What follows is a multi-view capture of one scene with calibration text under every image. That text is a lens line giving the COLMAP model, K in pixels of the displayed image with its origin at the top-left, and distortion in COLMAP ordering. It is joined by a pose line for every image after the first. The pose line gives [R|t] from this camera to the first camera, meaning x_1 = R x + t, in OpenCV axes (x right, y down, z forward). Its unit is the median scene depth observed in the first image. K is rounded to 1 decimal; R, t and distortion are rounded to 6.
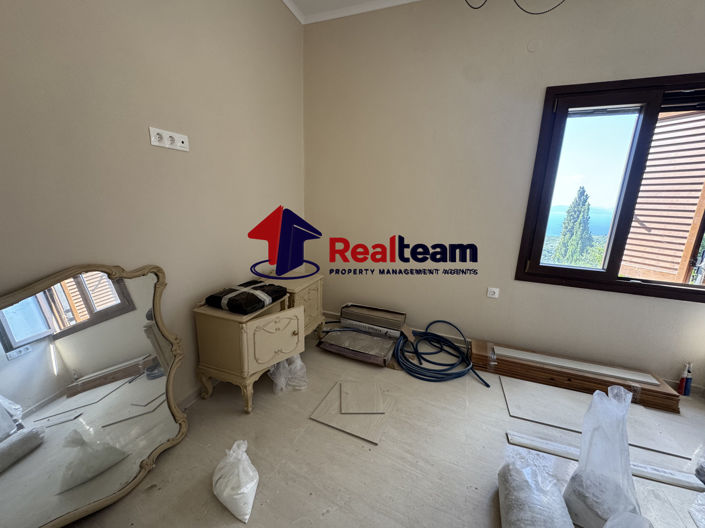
lens RADIAL K [[281.5, 0, 351.8], [0, 281.5, 263.8], [0, 0, 1]] dist [-0.006514, 0.001608]
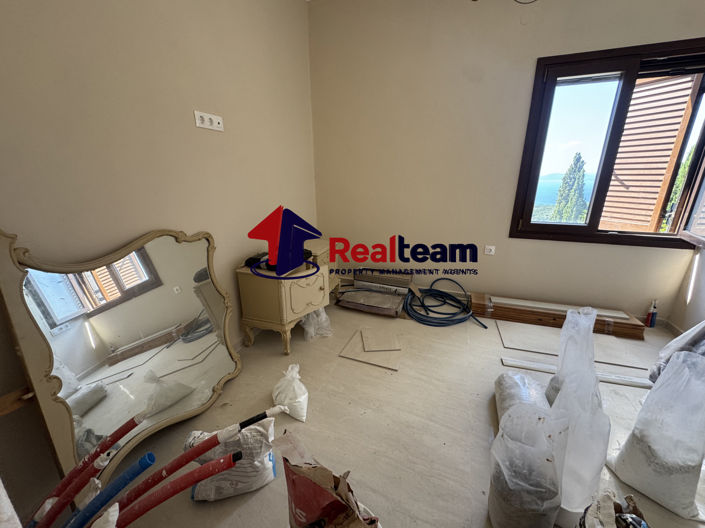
lens RADIAL K [[281.5, 0, 351.8], [0, 281.5, 263.8], [0, 0, 1]] dist [-0.006514, 0.001608]
pose [[0.998983, -0.044169, 0.009053, -0.073801], [0.043331, 0.996010, 0.078015, 0.052601], [-0.012463, -0.077543, 0.996911, -0.143252]]
